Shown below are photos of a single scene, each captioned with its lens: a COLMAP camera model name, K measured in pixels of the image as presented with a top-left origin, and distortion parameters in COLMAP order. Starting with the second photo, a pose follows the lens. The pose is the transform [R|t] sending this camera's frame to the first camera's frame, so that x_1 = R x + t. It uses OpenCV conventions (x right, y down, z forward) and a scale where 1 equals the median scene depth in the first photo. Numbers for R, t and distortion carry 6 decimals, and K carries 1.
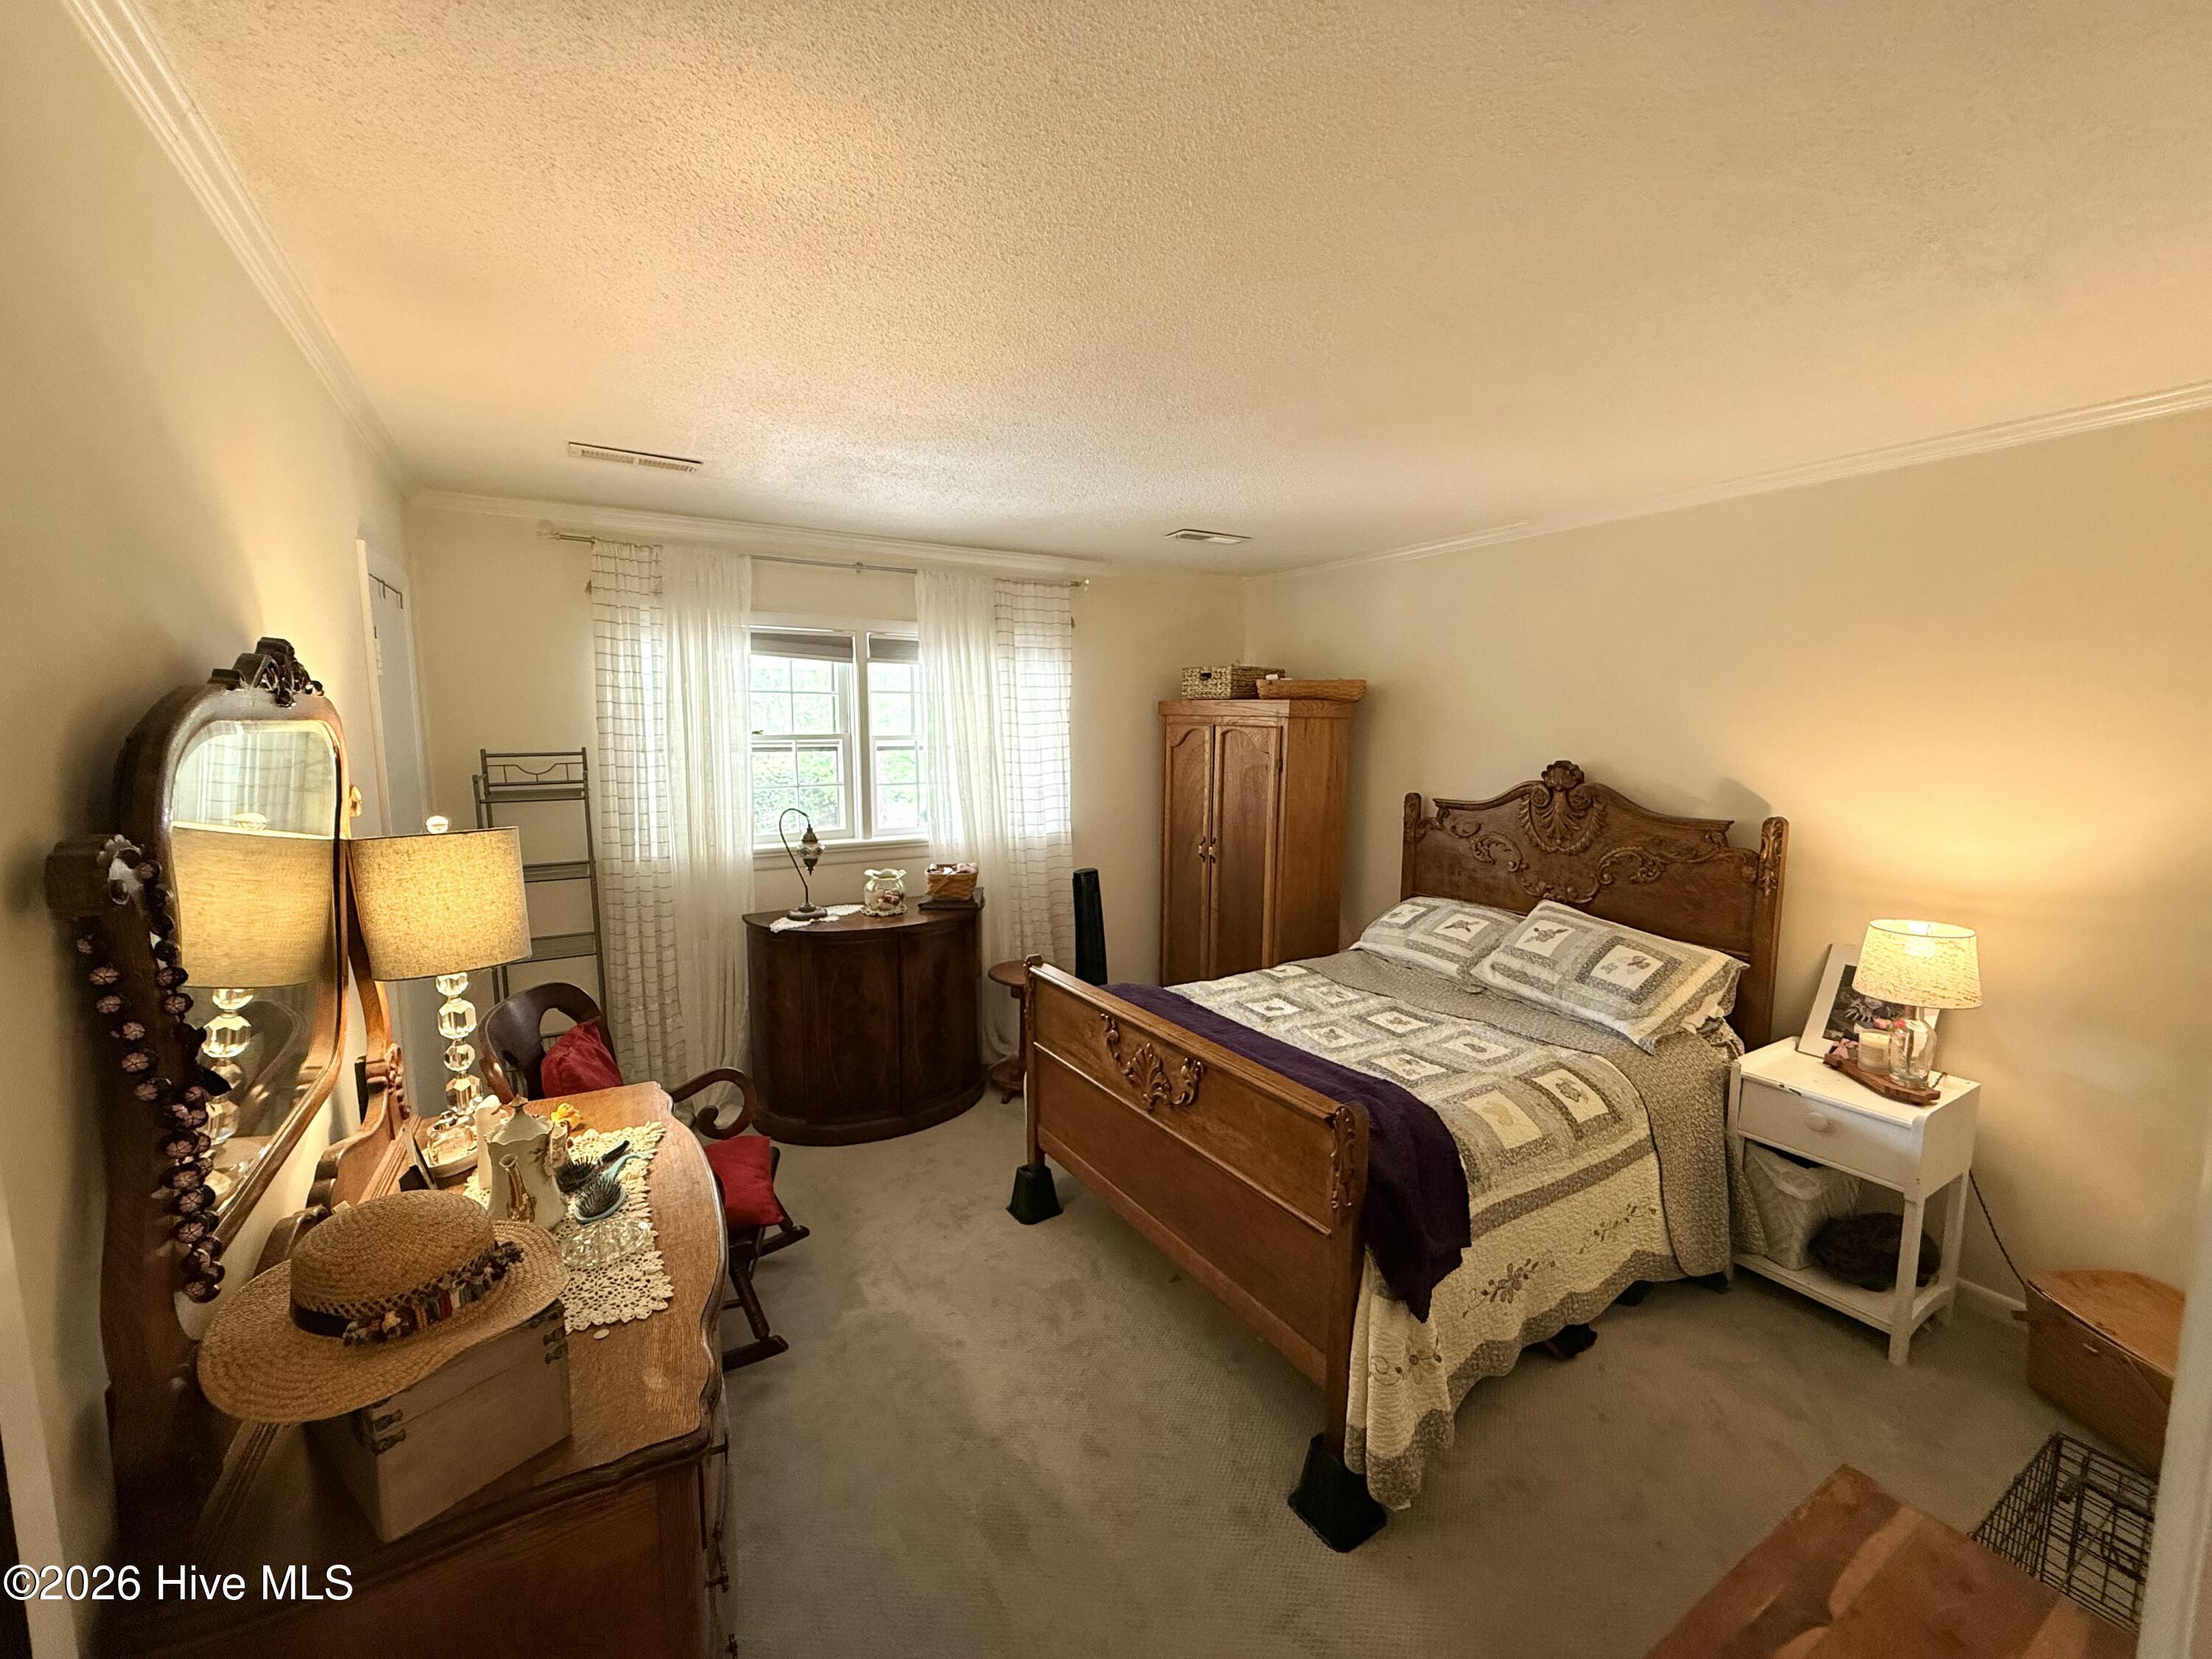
lens RADIAL K [[889.0, 0, 1102.2], [0, 889.0, 822.0], [0, 0, 1]] dist [0.000670, -0.000393]
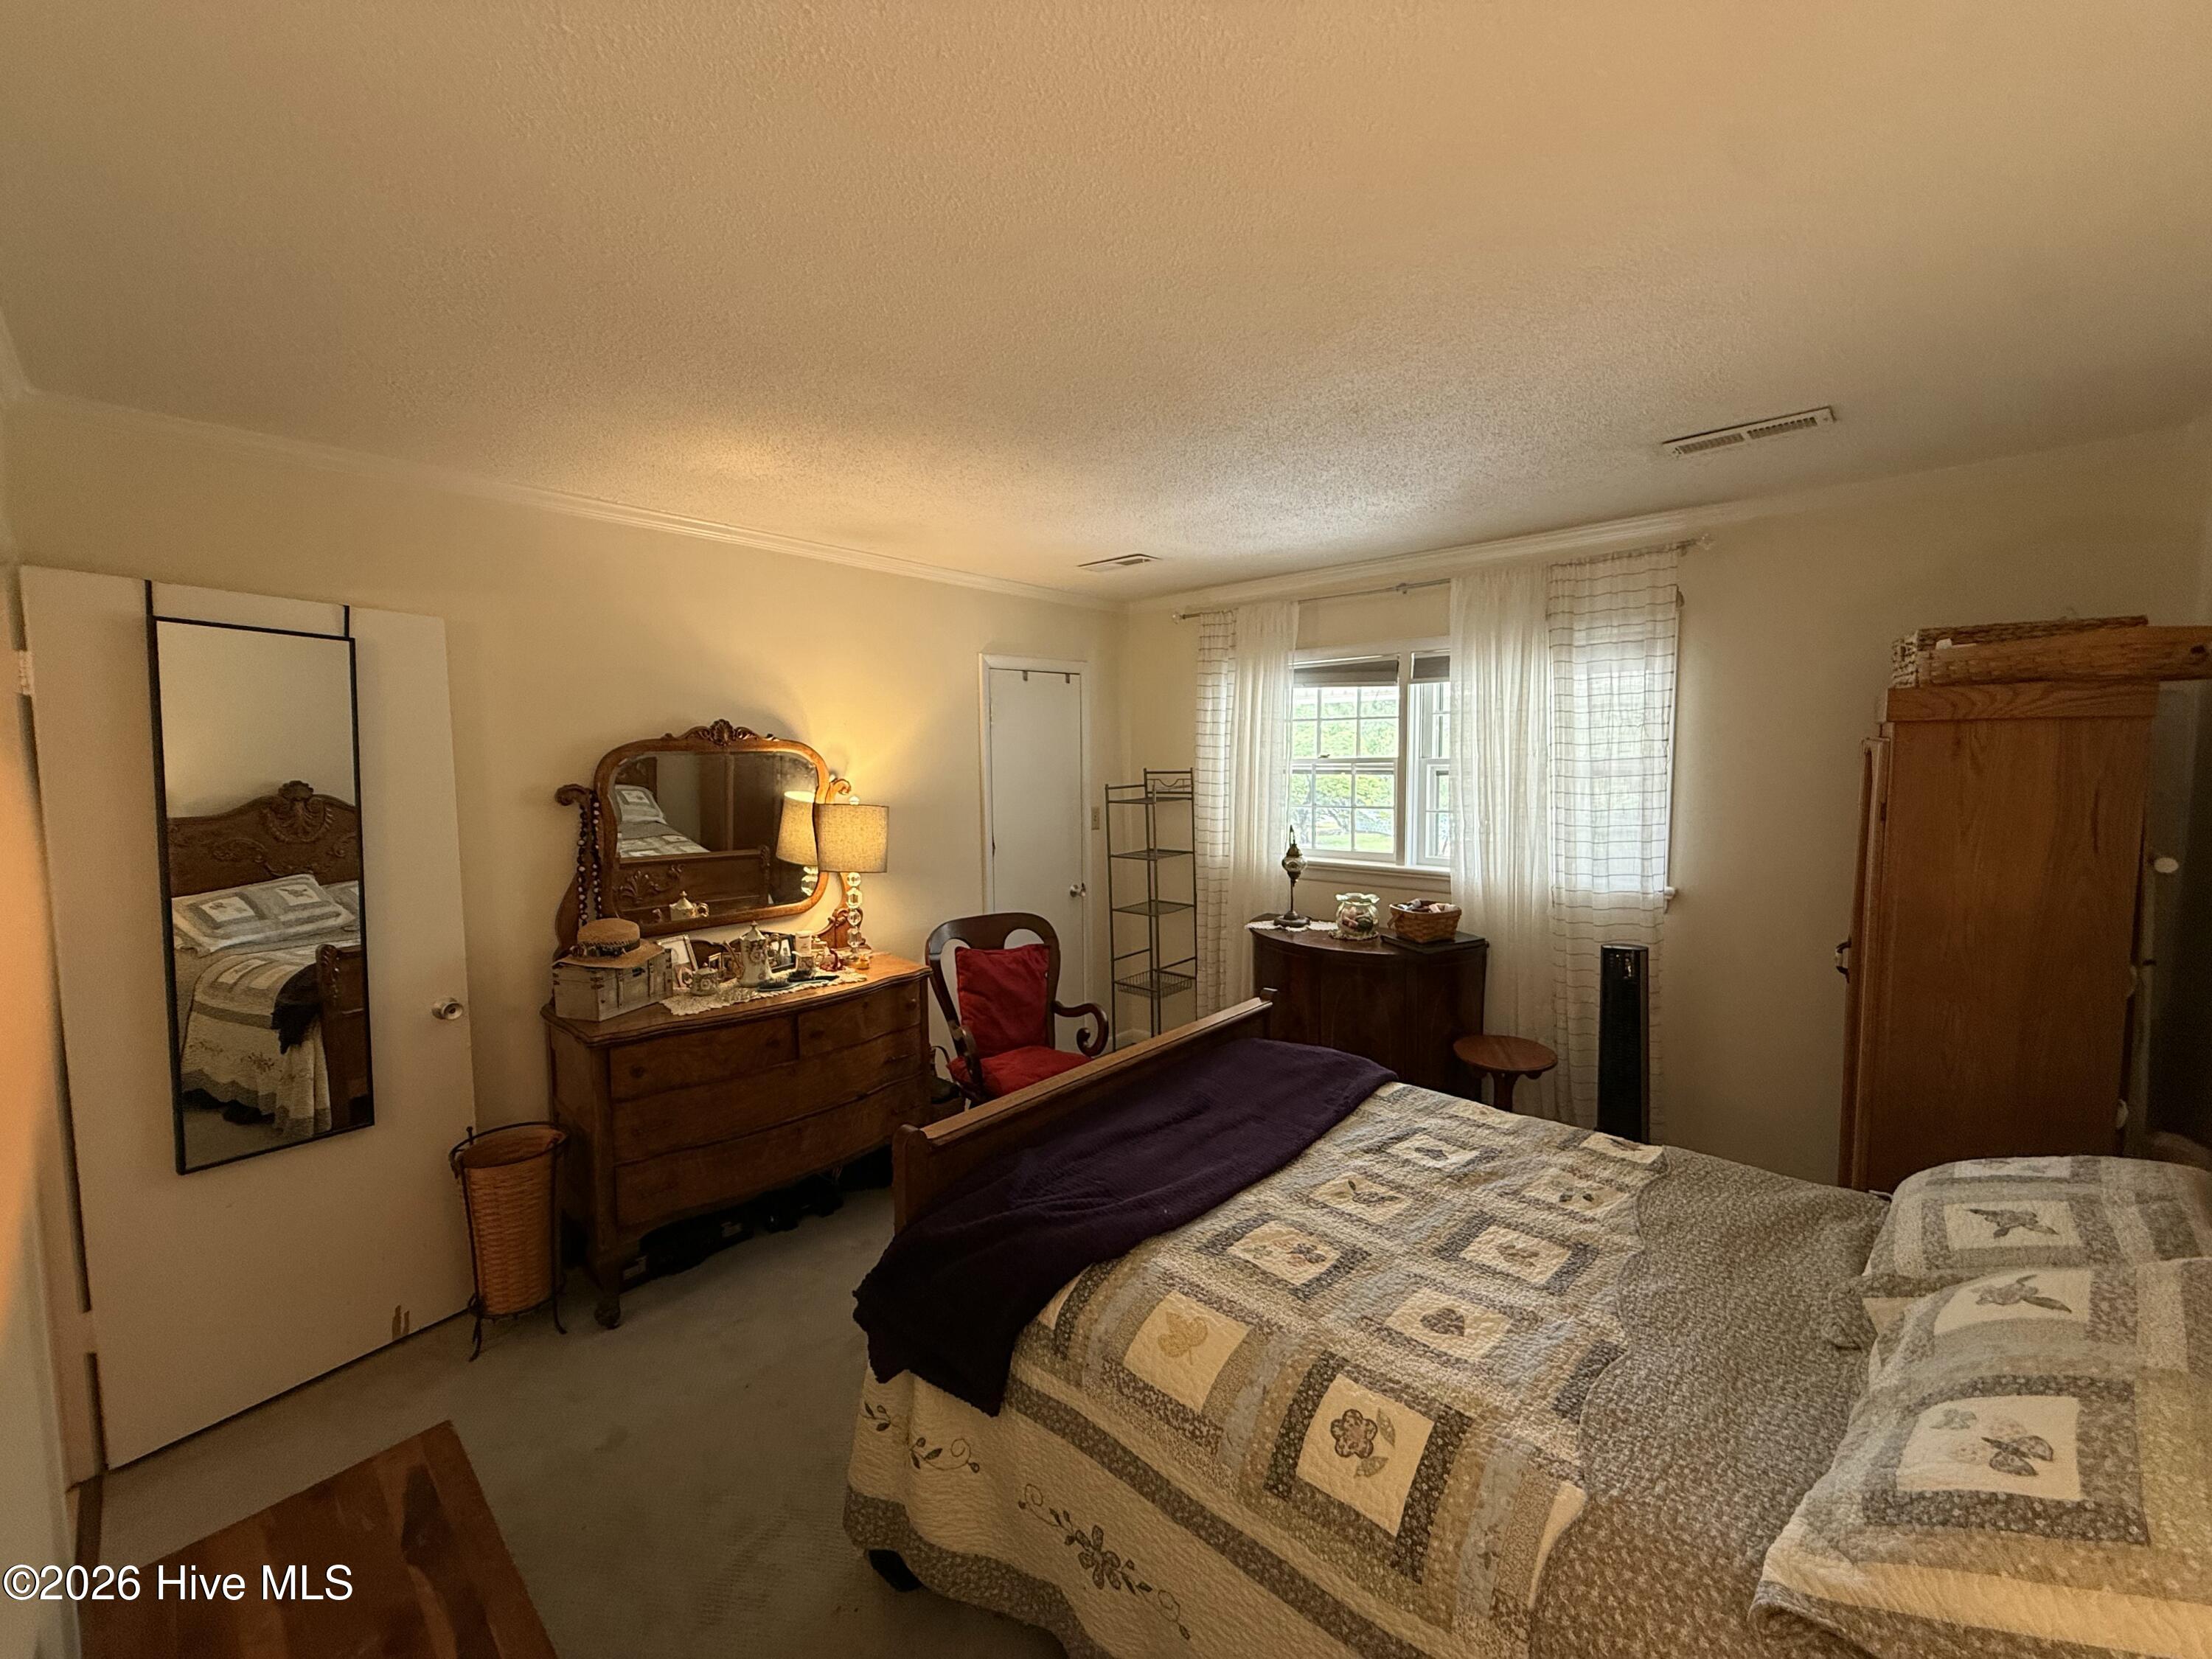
lens RADIAL K [[889.0, 0, 1107.7], [0, 889.0, 827.3], [0, 0, 1]] dist [0.000670, -0.000393]
pose [[0.284986, 0.072889, -0.955756, 0.698269], [-0.095599, 0.994294, 0.047323, -0.045719], [0.953753, 0.077883, 0.290328, 0.497285]]
